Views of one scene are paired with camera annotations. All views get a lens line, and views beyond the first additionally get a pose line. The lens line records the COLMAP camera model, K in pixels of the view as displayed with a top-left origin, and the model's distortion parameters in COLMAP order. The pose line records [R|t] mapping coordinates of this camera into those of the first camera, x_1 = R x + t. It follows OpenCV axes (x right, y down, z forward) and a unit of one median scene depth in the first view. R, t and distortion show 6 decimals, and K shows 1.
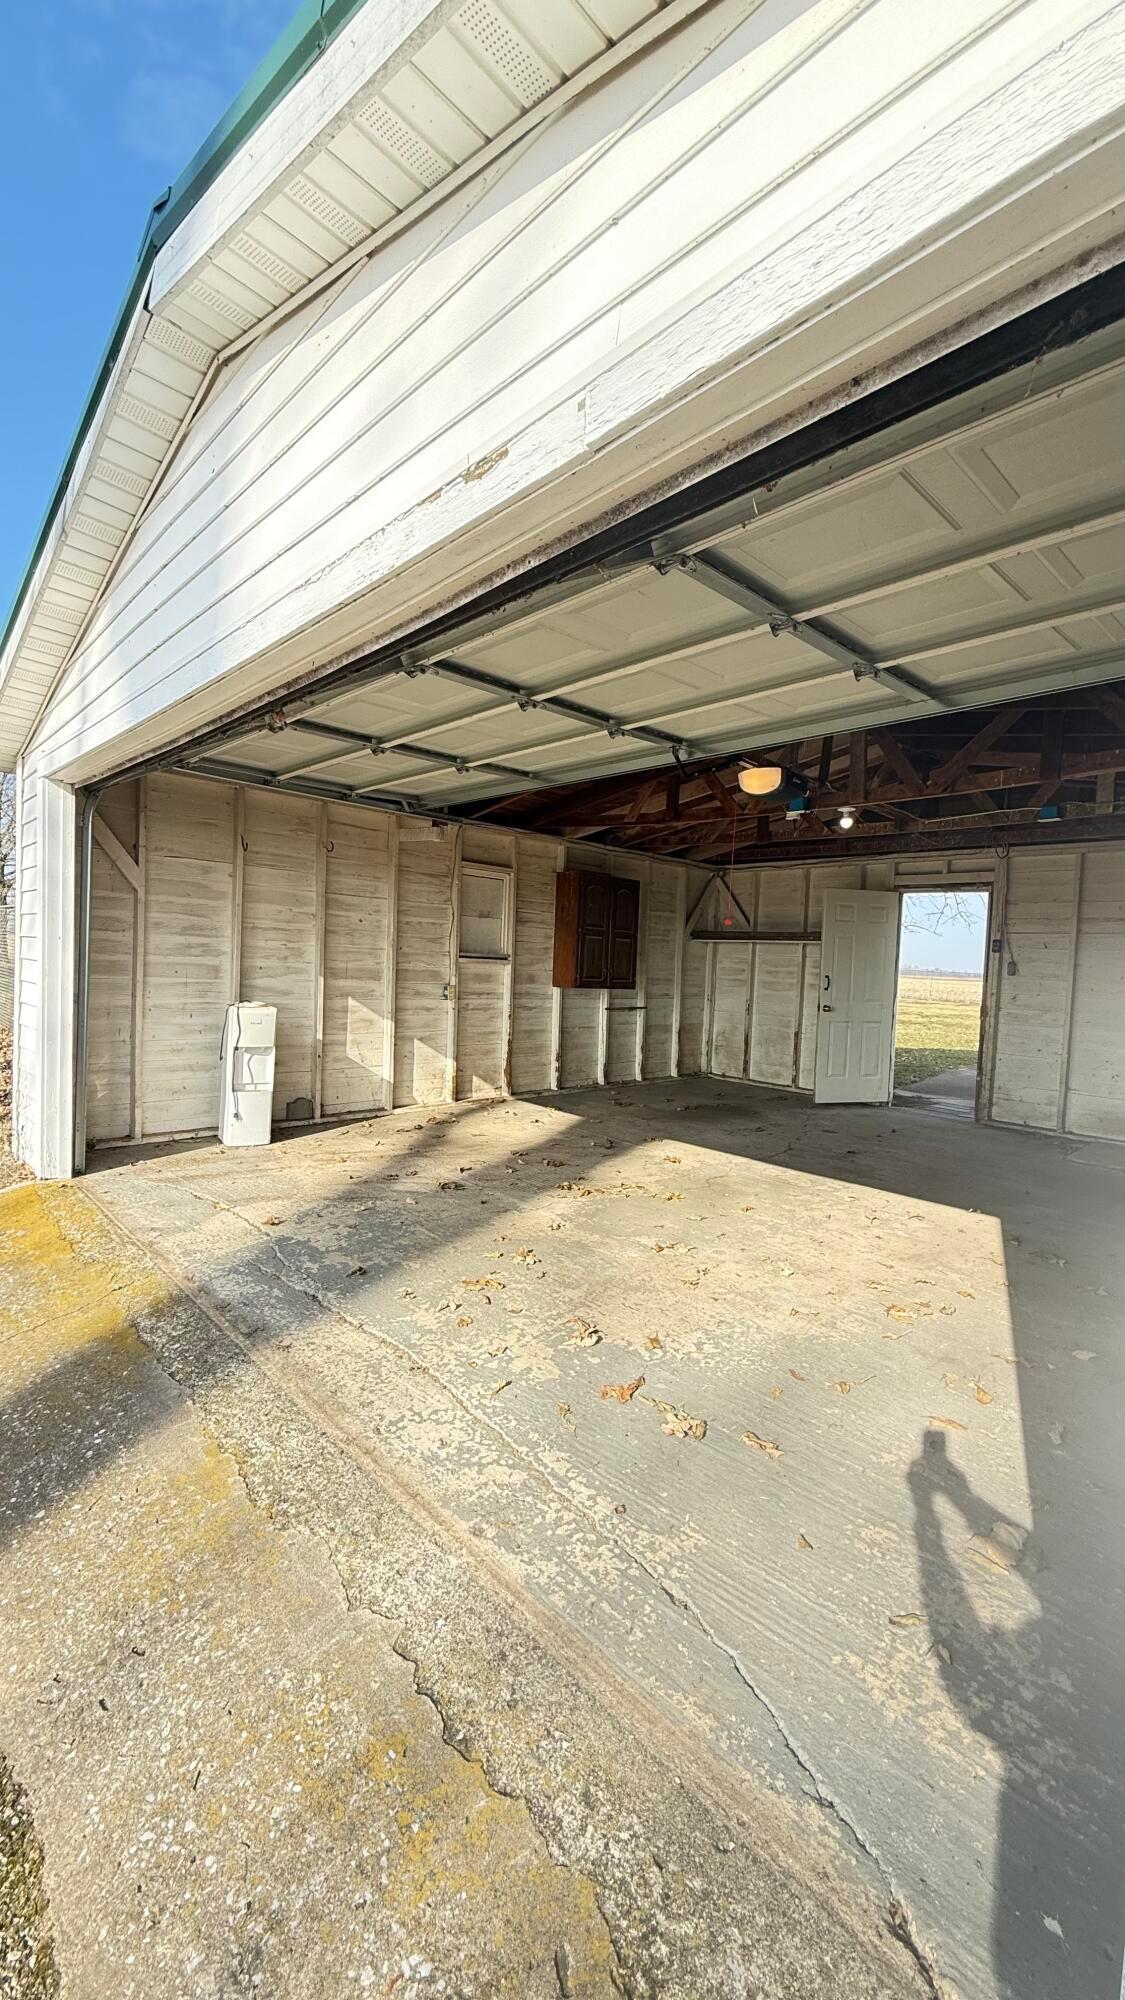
lens RADIAL K [[801.5, 0, 563.6], [0, 801.5, 993.8], [0, 0, 1]] dist [0.001264, 0.000105]
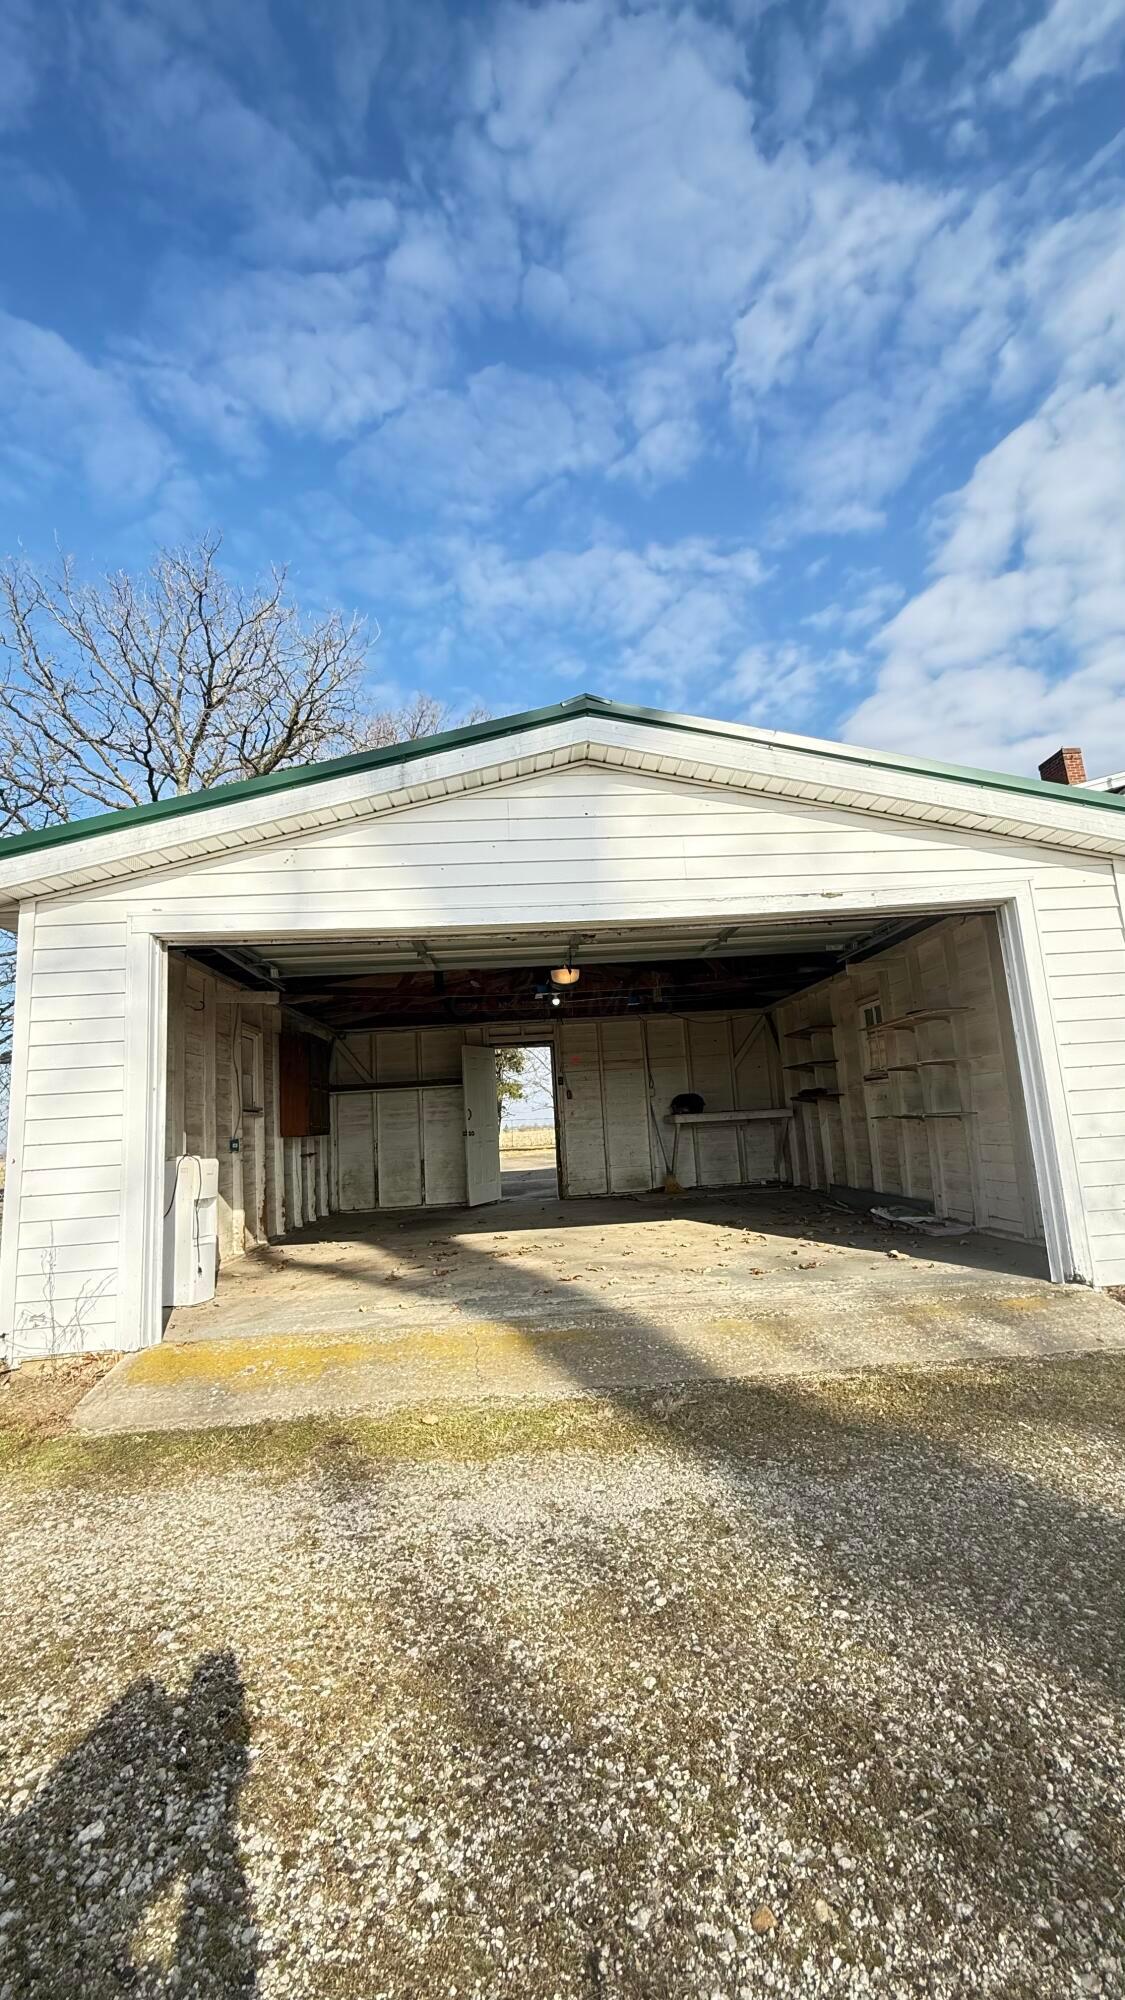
lens RADIAL K [[801.5, 0, 563.6], [0, 801.5, 993.8], [0, 0, 1]] dist [0.001264, 0.000105]
pose [[0.643602, 0.044035, 0.764093, -0.594463], [0.119543, 0.980307, -0.157188, 0.017764], [-0.755967, 0.192508, 0.625663, -0.013736]]
